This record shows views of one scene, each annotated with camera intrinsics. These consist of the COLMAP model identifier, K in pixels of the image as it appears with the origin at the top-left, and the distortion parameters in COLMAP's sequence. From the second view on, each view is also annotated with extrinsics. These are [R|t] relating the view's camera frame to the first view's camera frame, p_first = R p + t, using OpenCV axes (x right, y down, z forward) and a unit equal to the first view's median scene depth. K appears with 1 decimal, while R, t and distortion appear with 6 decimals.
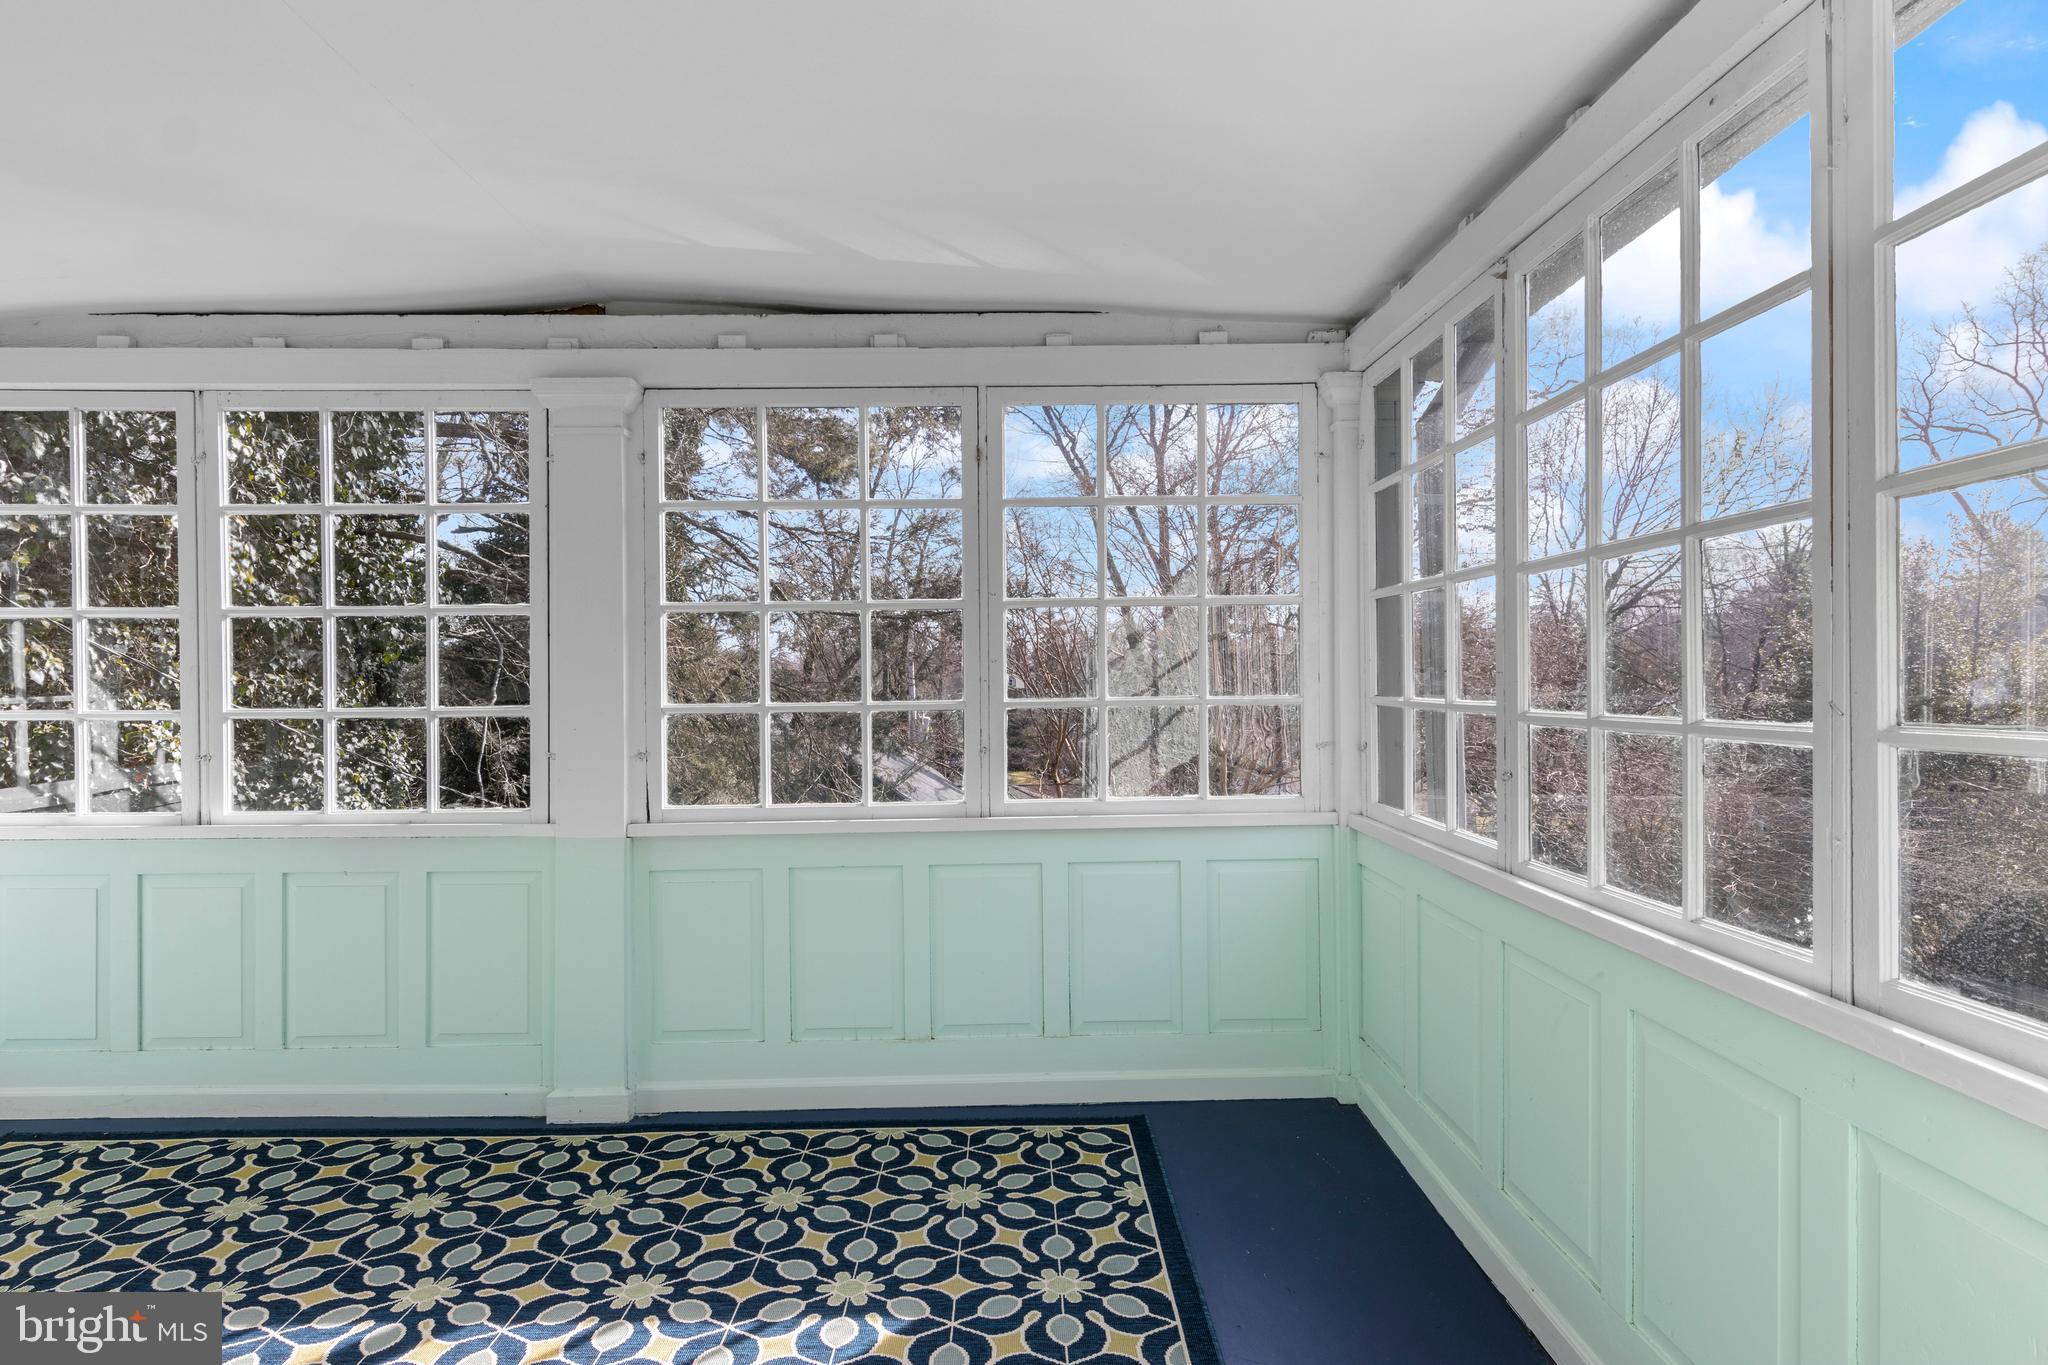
lens RADIAL K [[1048.3, 0, 1026.7], [0, 1048.3, 684.8], [0, 0, 1]] dist [0.012509, -0.003558]
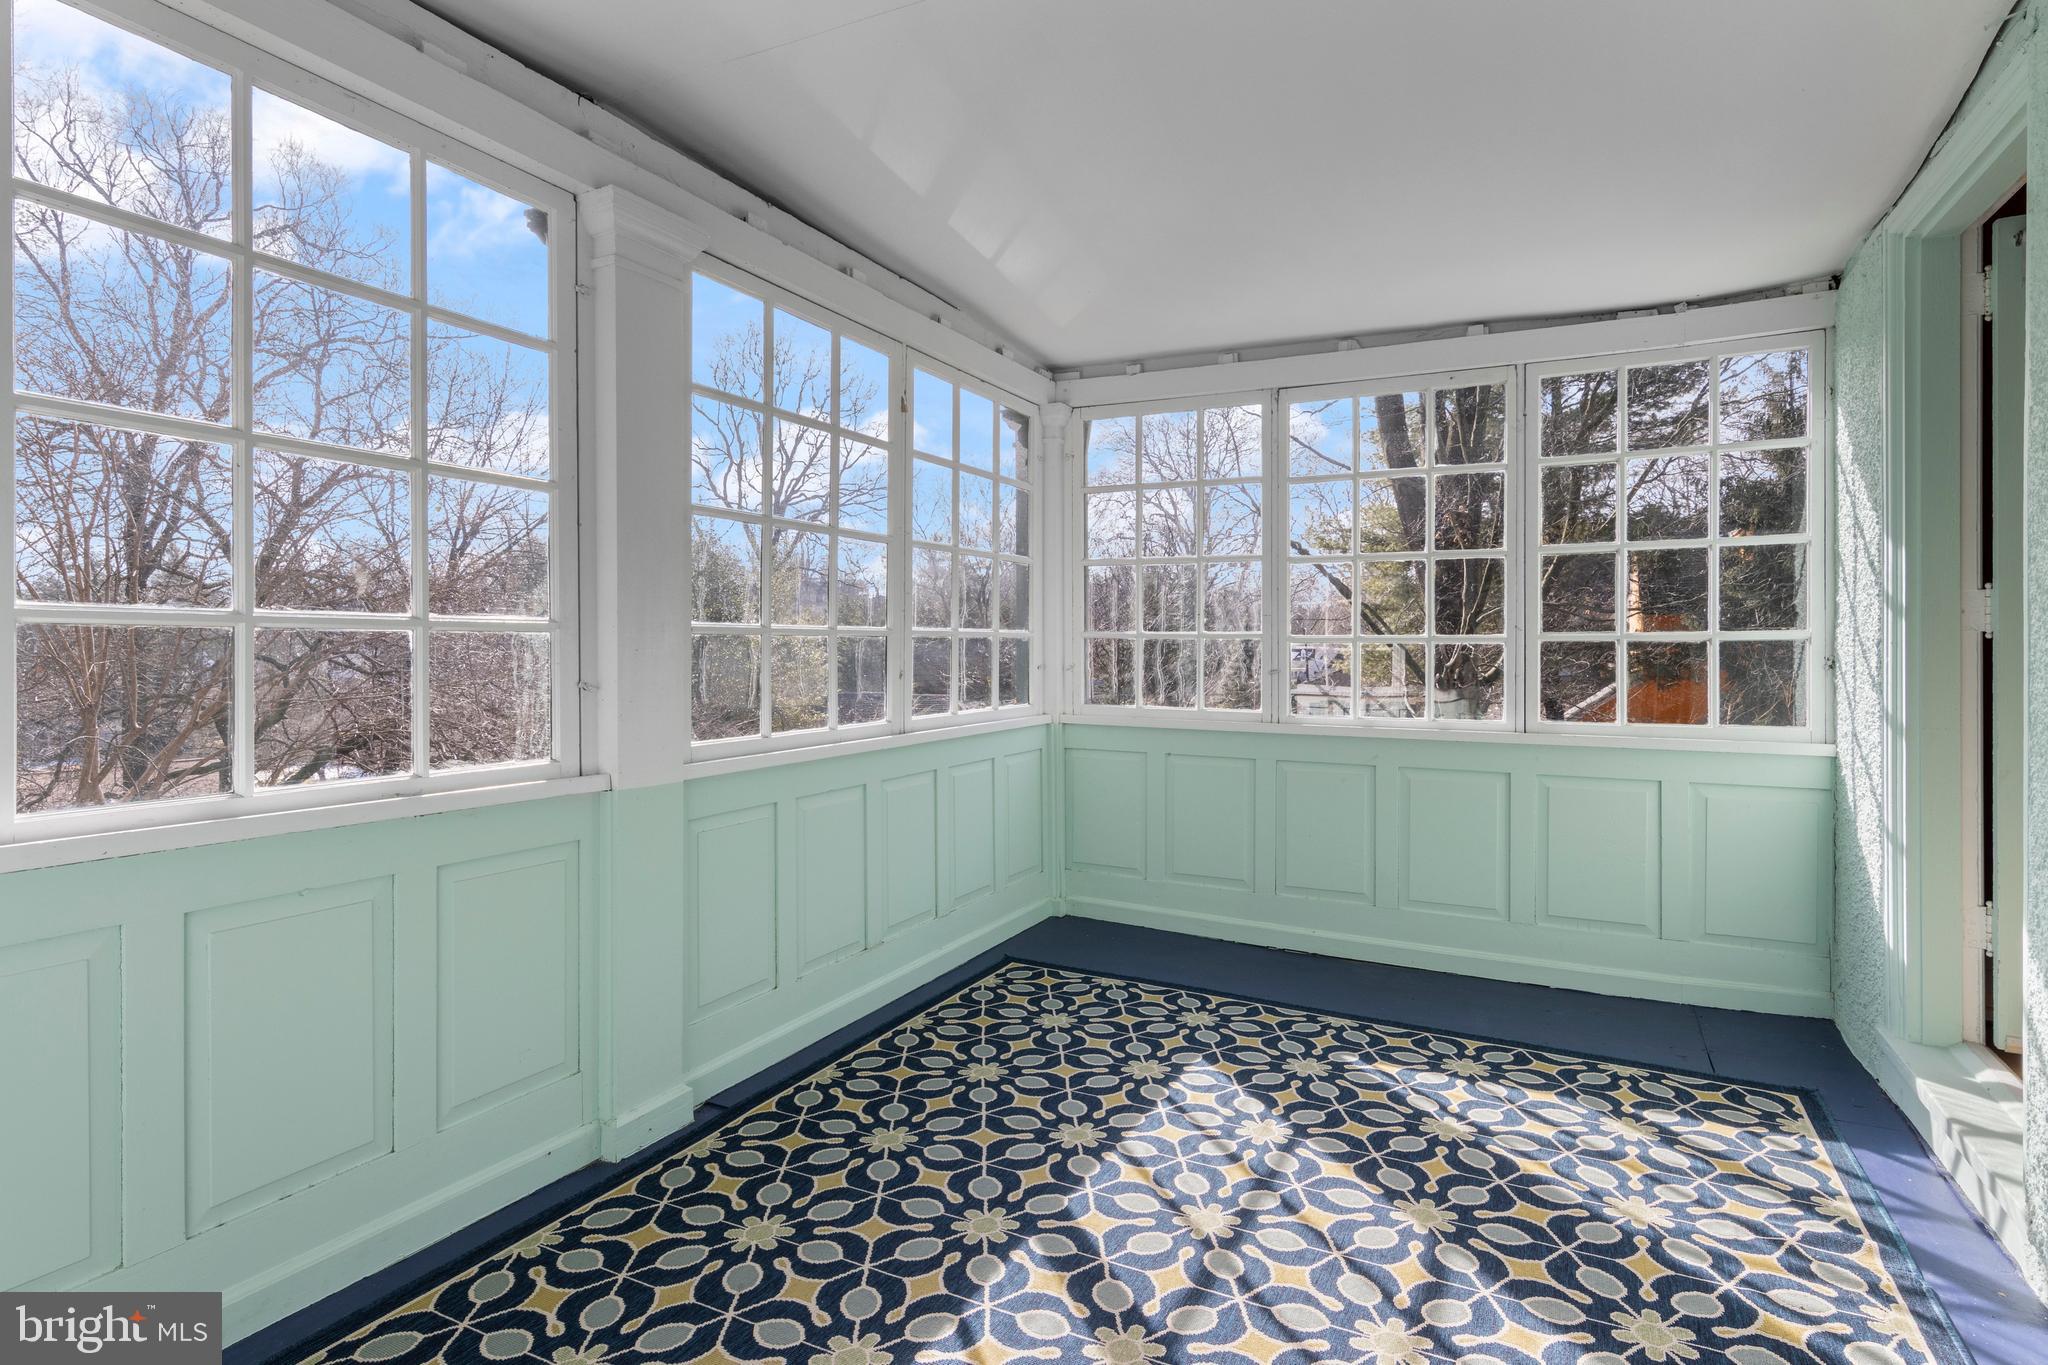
lens RADIAL K [[1048.3, 0, 1034.9], [0, 1048.3, 666.2], [0, 0, 1]] dist [0.012509, -0.003558]
pose [[0.465436, -0.004300, 0.885071, -1.257216], [-0.004480, 0.999964, 0.007215, 0.060924], [-0.885070, -0.007323, 0.465400, 0.475624]]
